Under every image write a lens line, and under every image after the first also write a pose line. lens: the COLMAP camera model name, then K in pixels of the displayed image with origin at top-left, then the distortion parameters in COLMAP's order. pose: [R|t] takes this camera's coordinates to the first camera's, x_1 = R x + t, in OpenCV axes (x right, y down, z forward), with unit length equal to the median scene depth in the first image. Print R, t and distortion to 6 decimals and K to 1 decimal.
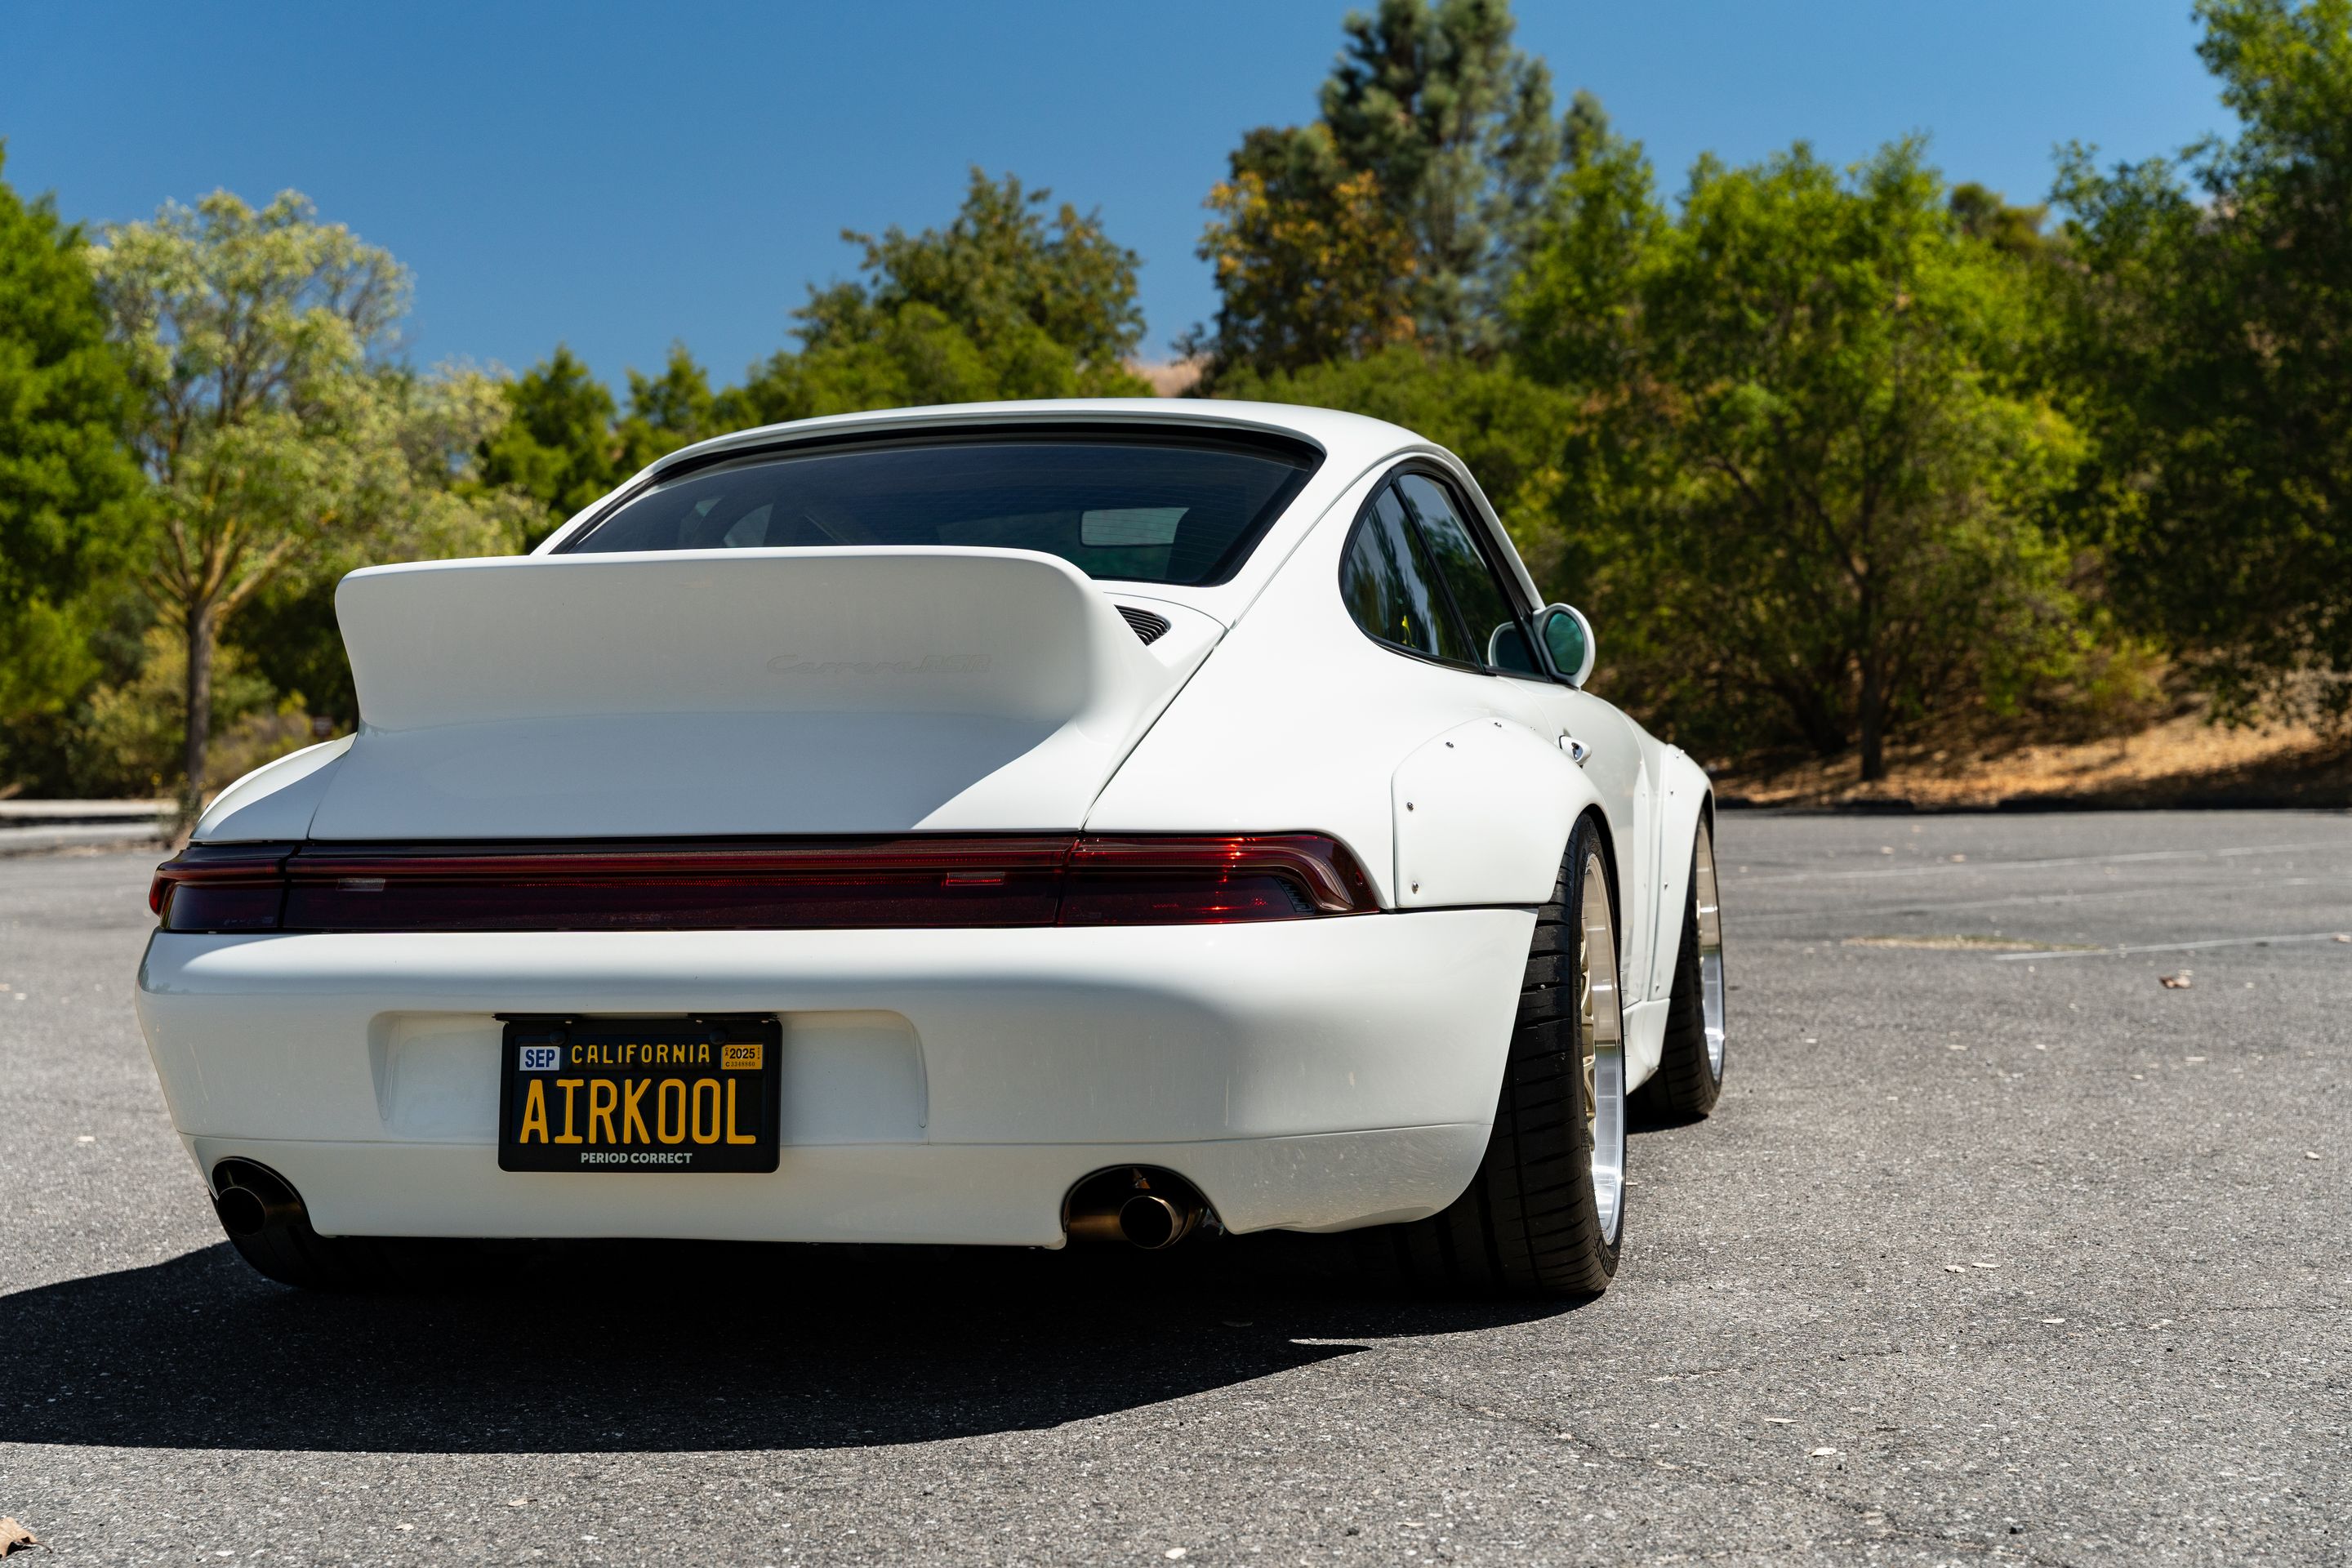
lens RADIAL K [[3589.1, 0, 1176.1], [0, 3589.1, 822.0], [0, 0, 1]] dist [0.004815, 0.000000]
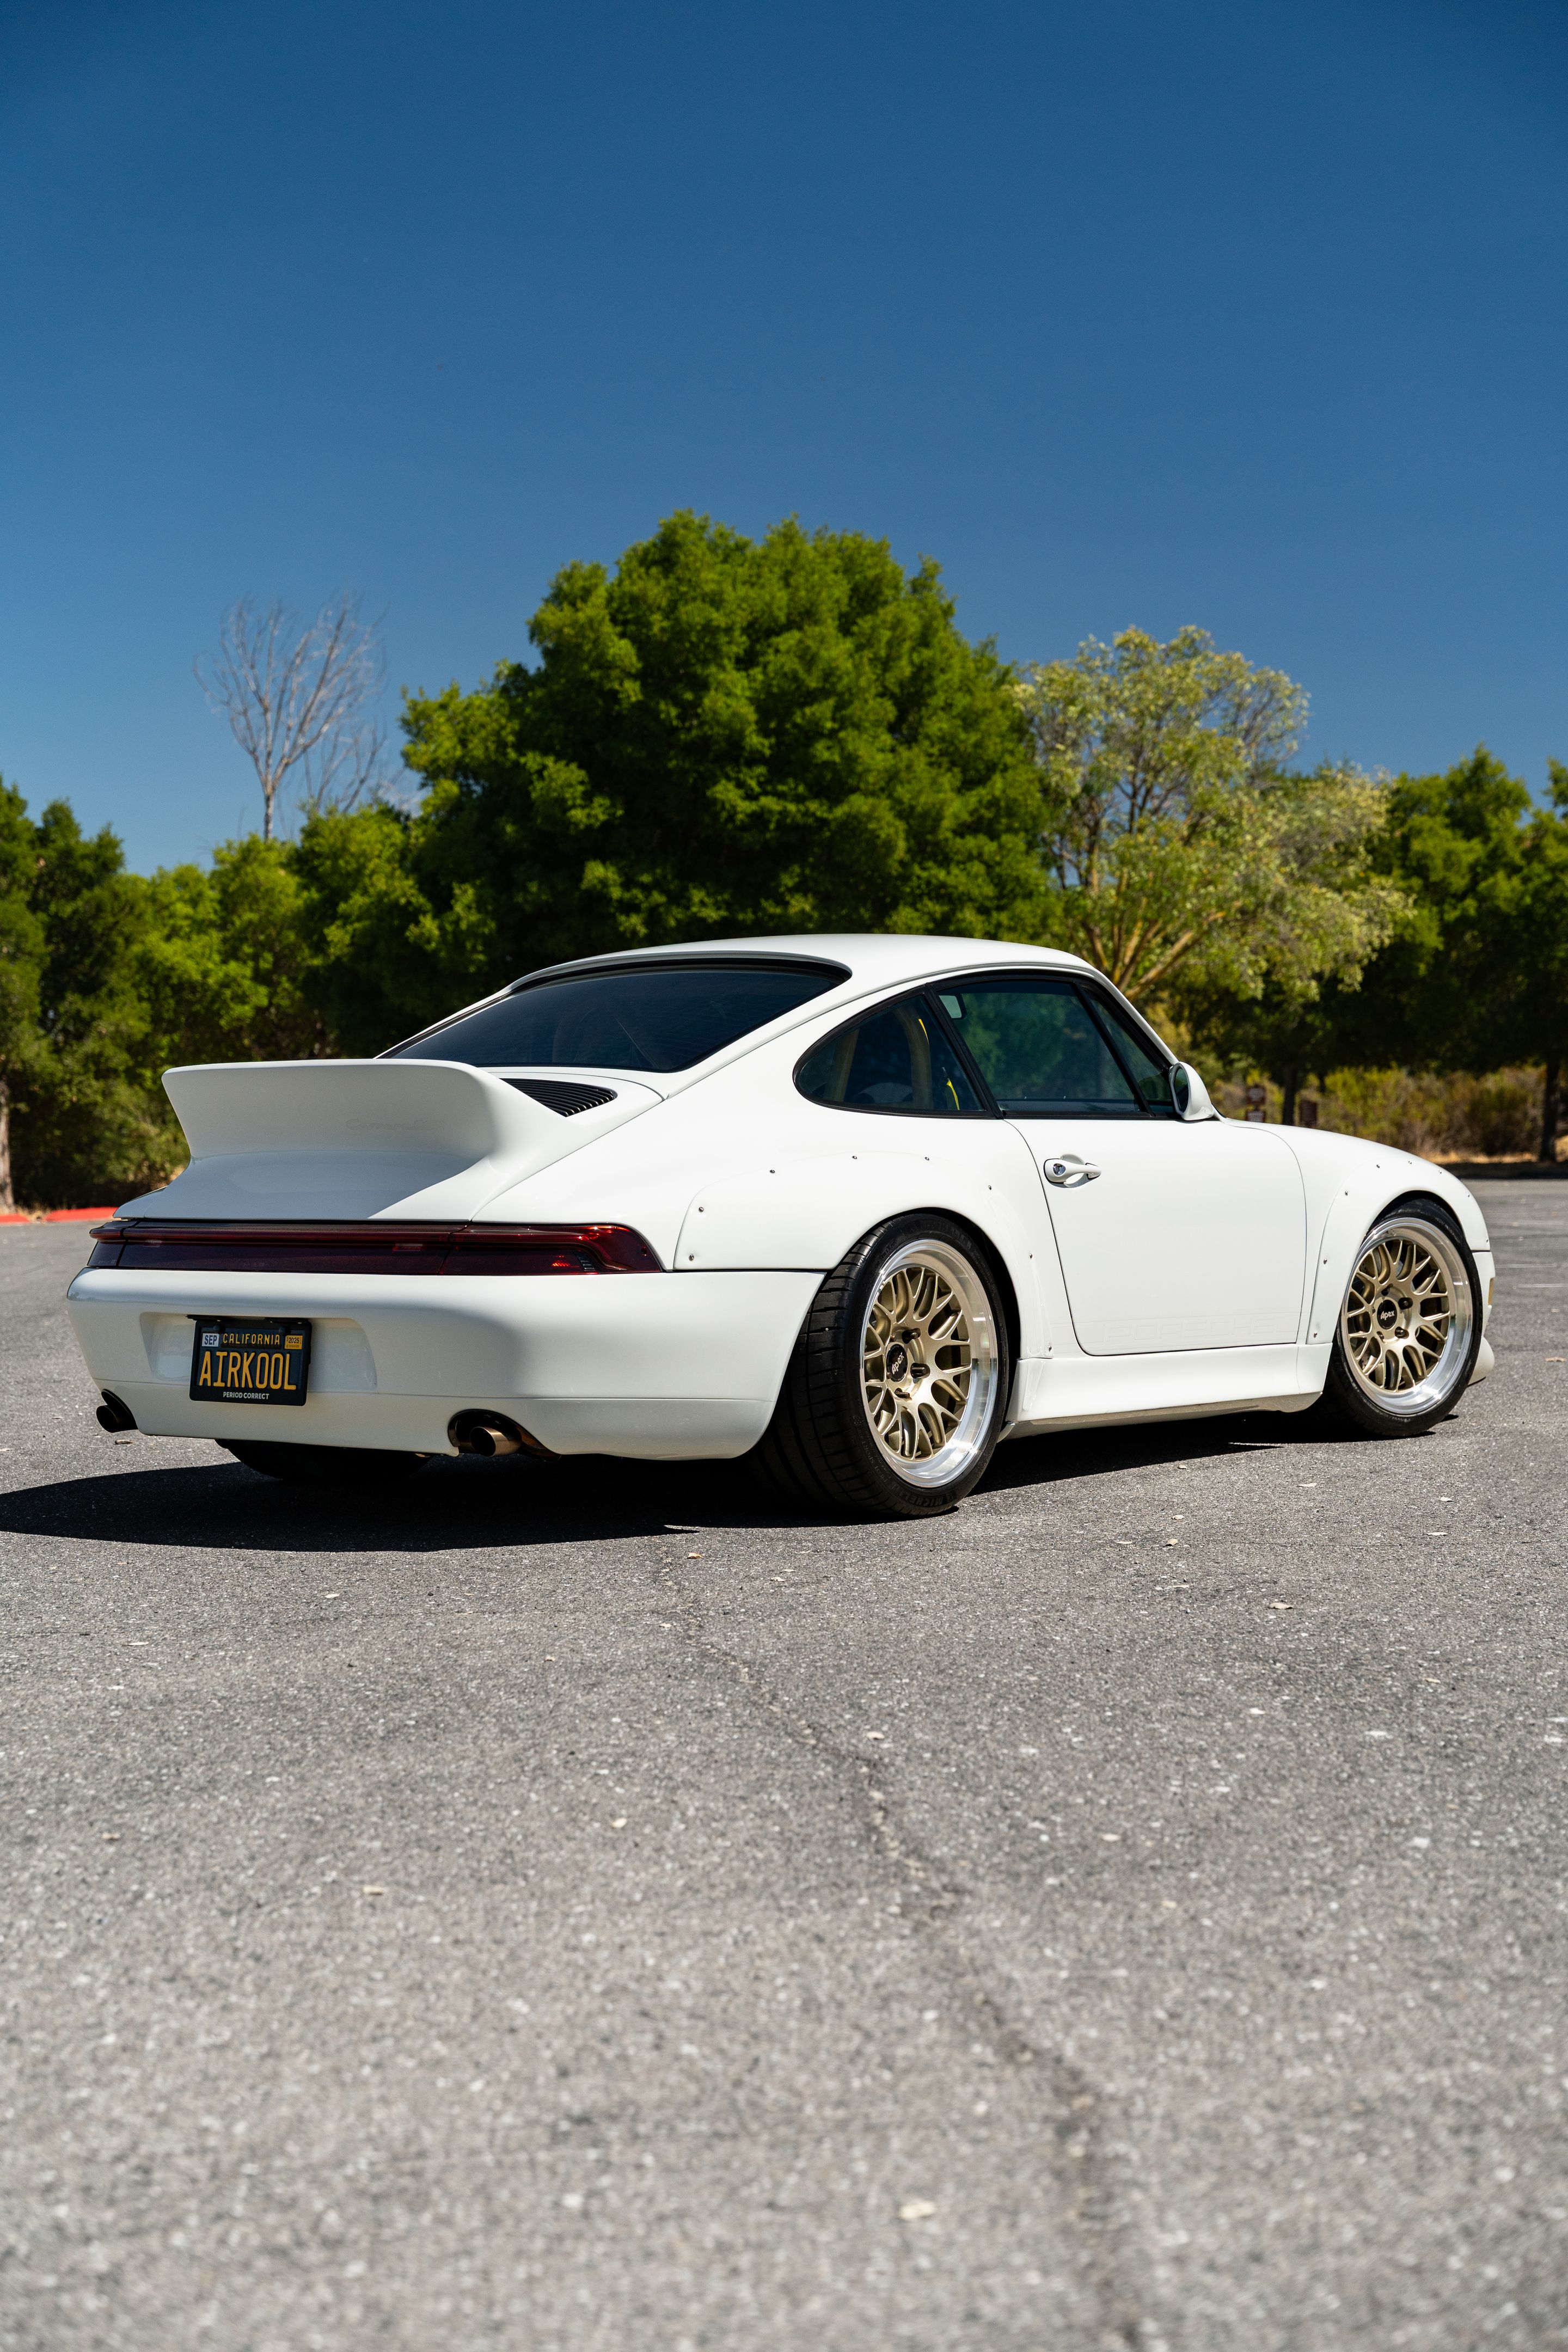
lens RADIAL K [[3390.5, 0, 782.8], [0, 3390.5, 1256.7], [0, 0, 1]] dist [-0.003106, 0.000000]
pose [[0.917571, 0.023825, -0.396858, 0.562750], [-0.014641, 0.999551, 0.026156, -0.018607], [0.397303, -0.018190, 0.917507, -0.343231]]
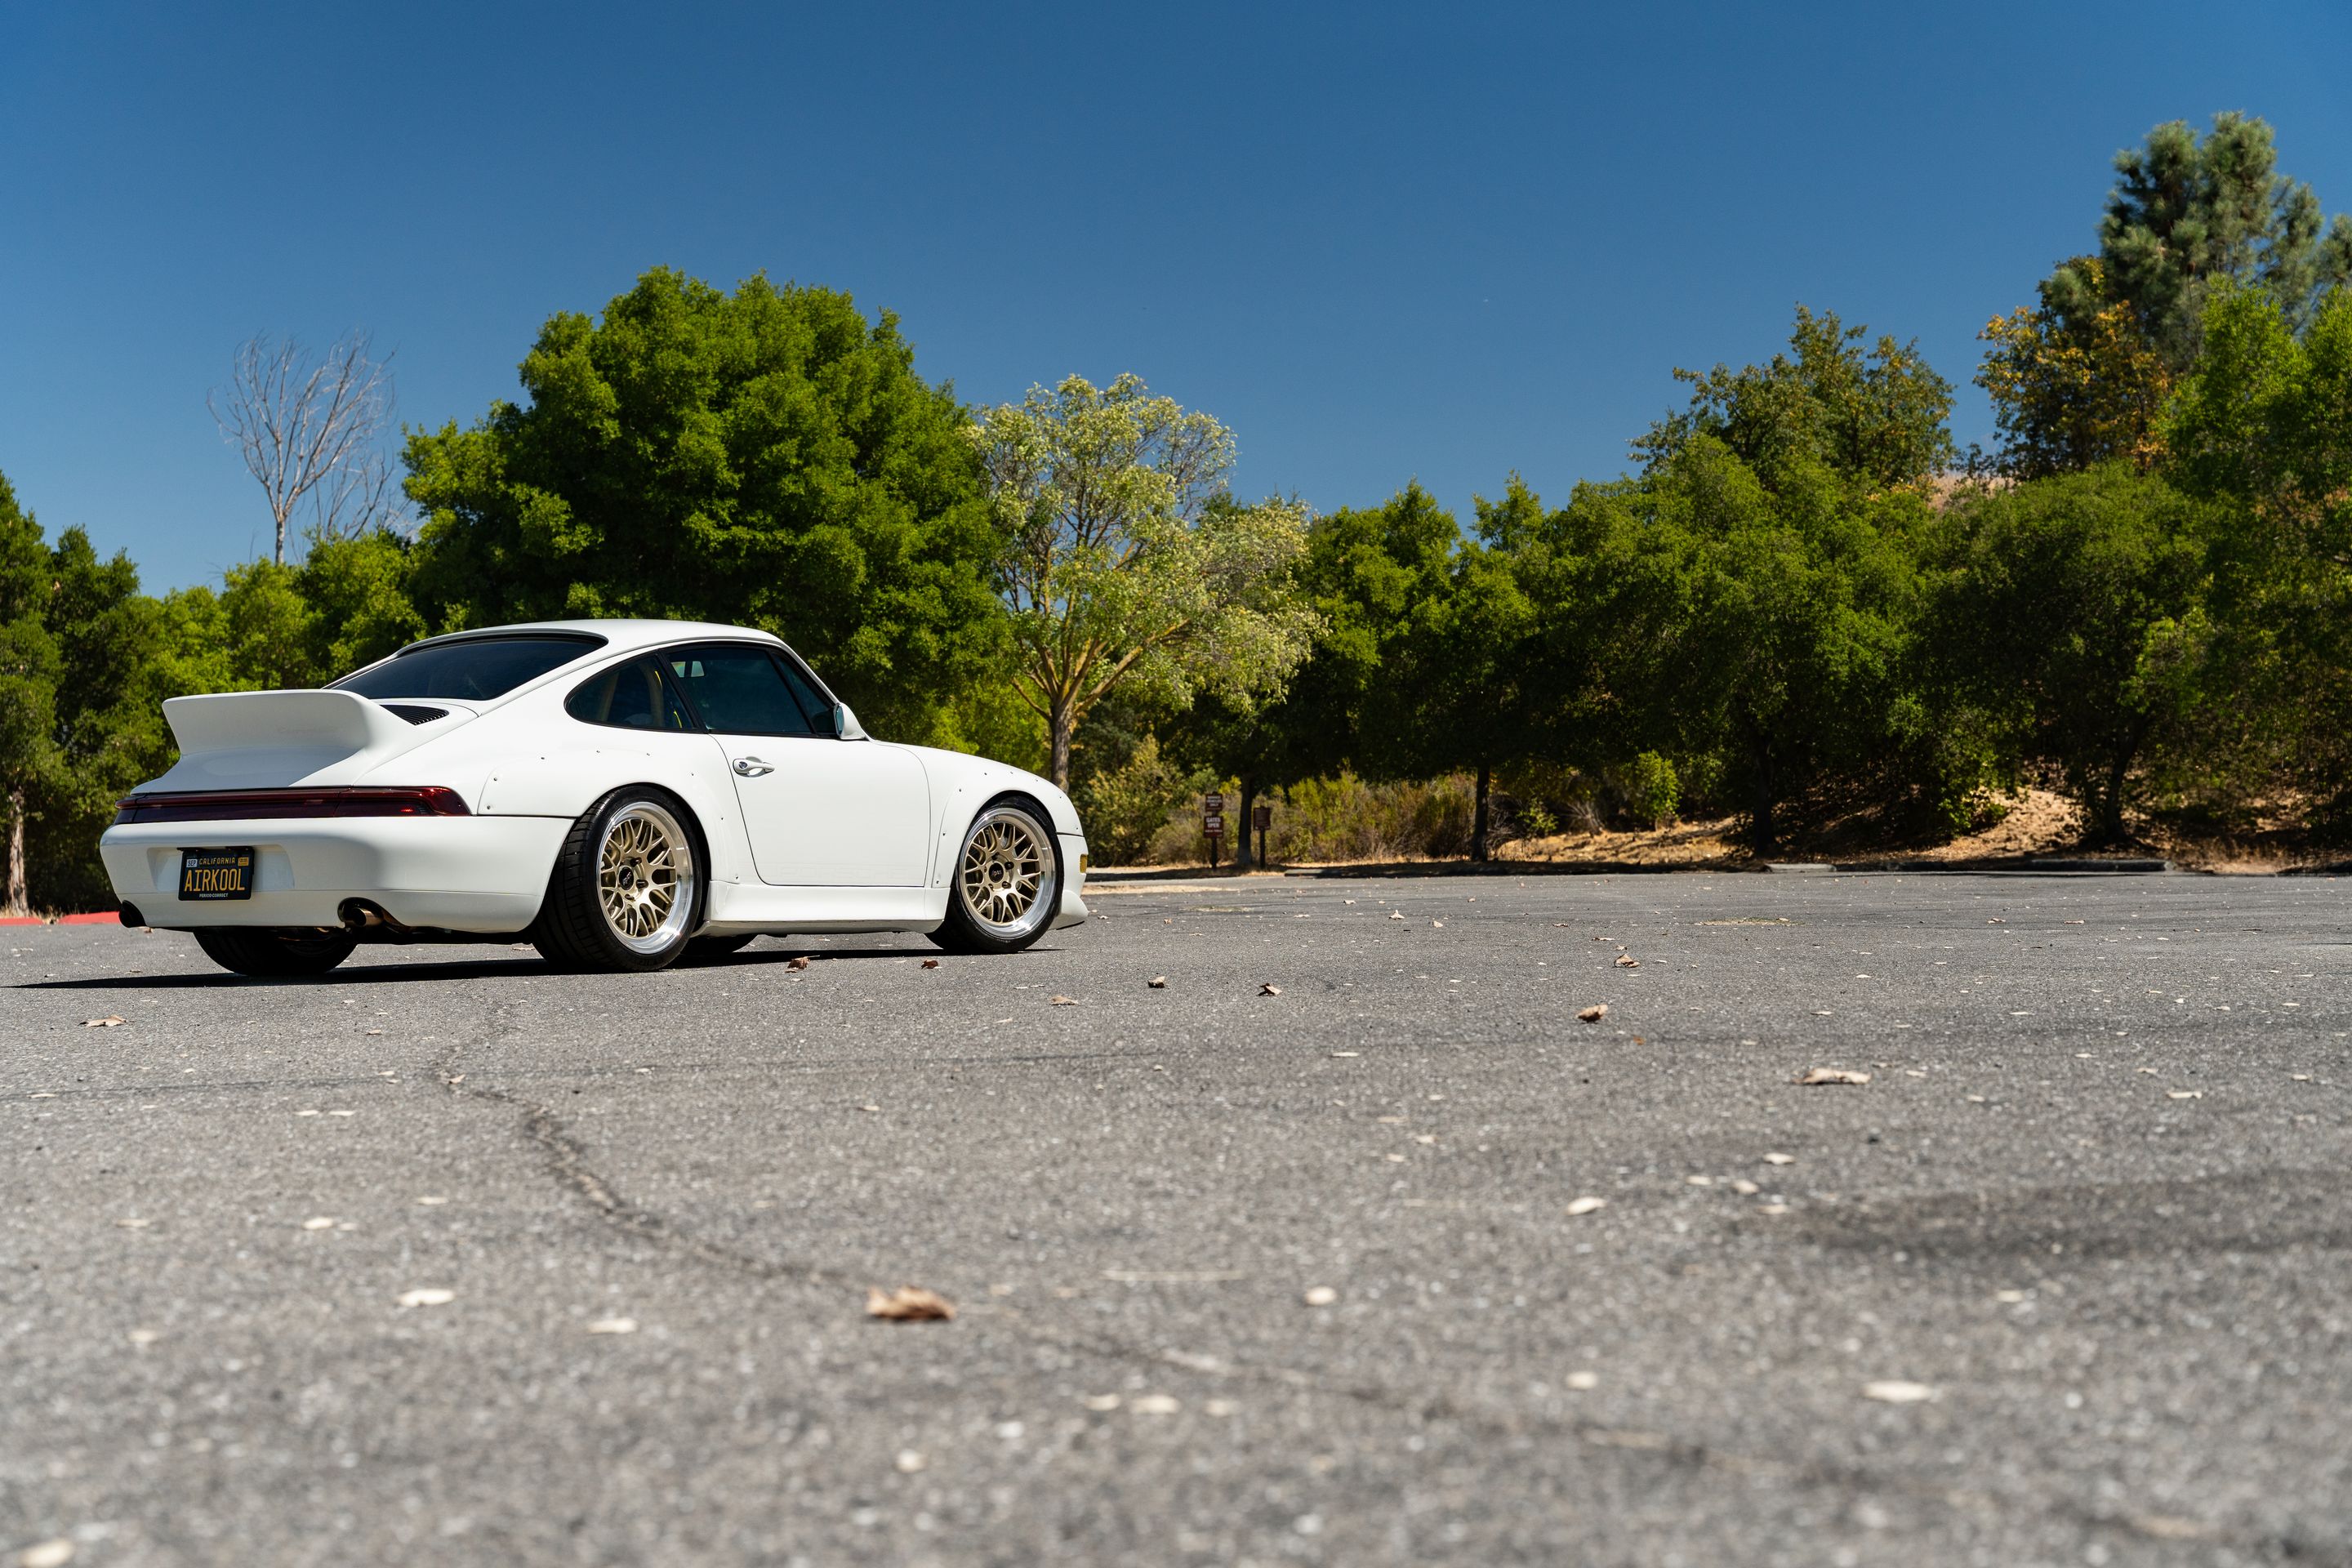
lens RADIAL K [[3390.5, 0, 1112.0], [0, 3390.5, 786.0], [0, 0, 1]] dist [-0.003106, 0.000000]
pose [[0.949214, -0.002687, -0.314621, 1.027275], [-0.008086, 0.999425, -0.032933, 0.063933], [0.314528, 0.033804, 0.948646, -1.022042]]
